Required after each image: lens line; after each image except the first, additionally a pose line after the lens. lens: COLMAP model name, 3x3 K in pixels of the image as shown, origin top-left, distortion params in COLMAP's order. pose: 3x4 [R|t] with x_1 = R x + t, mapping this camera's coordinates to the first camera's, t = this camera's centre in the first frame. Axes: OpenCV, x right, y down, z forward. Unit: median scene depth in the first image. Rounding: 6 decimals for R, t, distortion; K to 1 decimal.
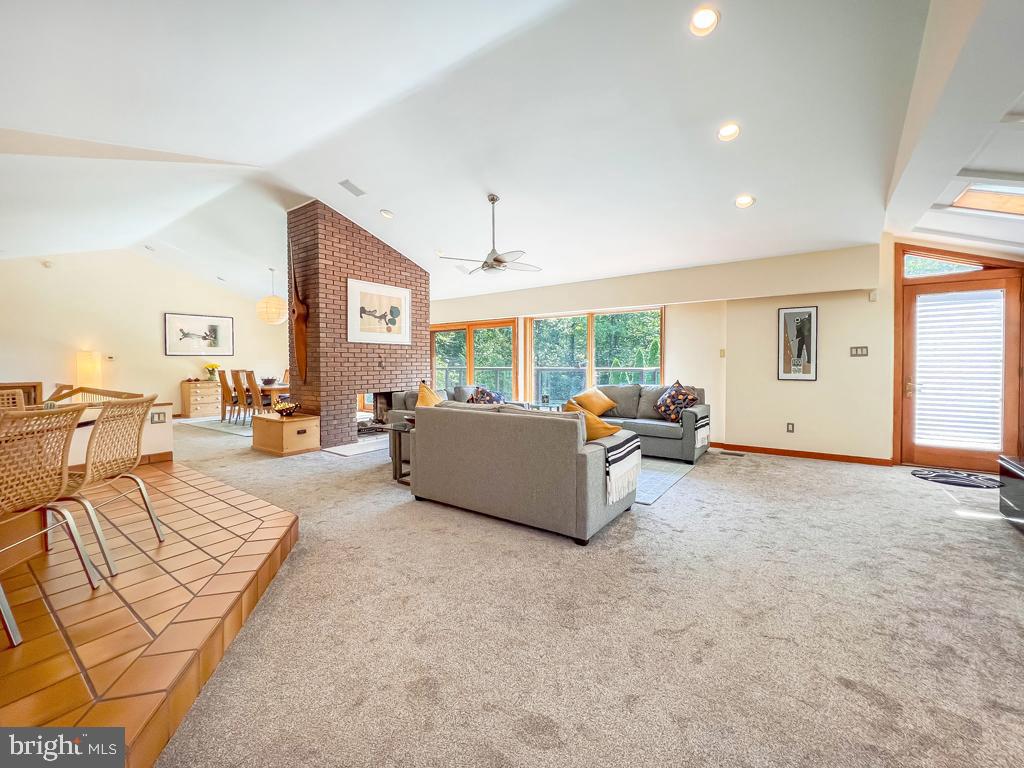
lens RADIAL K [[426.7, 0, 514.1], [0, 426.7, 366.6], [0, 0, 1]] dist [-0.001645, -0.000307]
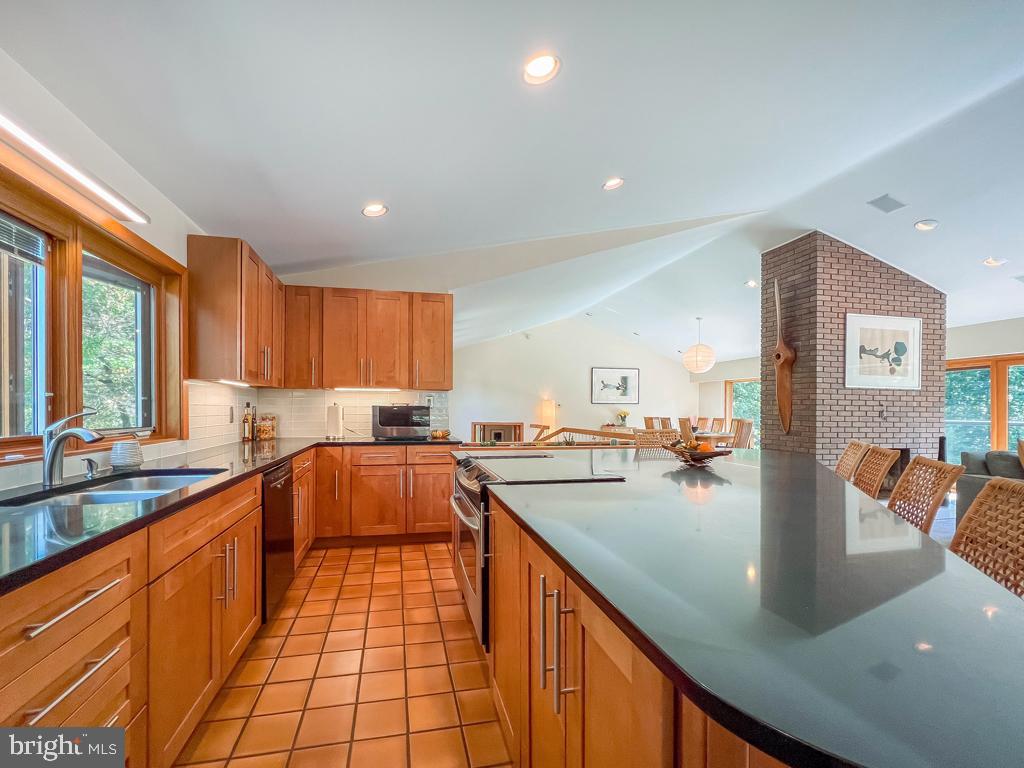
lens RADIAL K [[437.9, 0, 483.5], [0, 437.9, 409.6], [0, 0, 1]] dist [-0.000675, -0.000233]
pose [[0.730212, 0.009916, -0.683149, -0.302501], [-0.019440, 0.999791, -0.006266, 0.006065], [0.682944, 0.017856, 0.730252, -0.133446]]
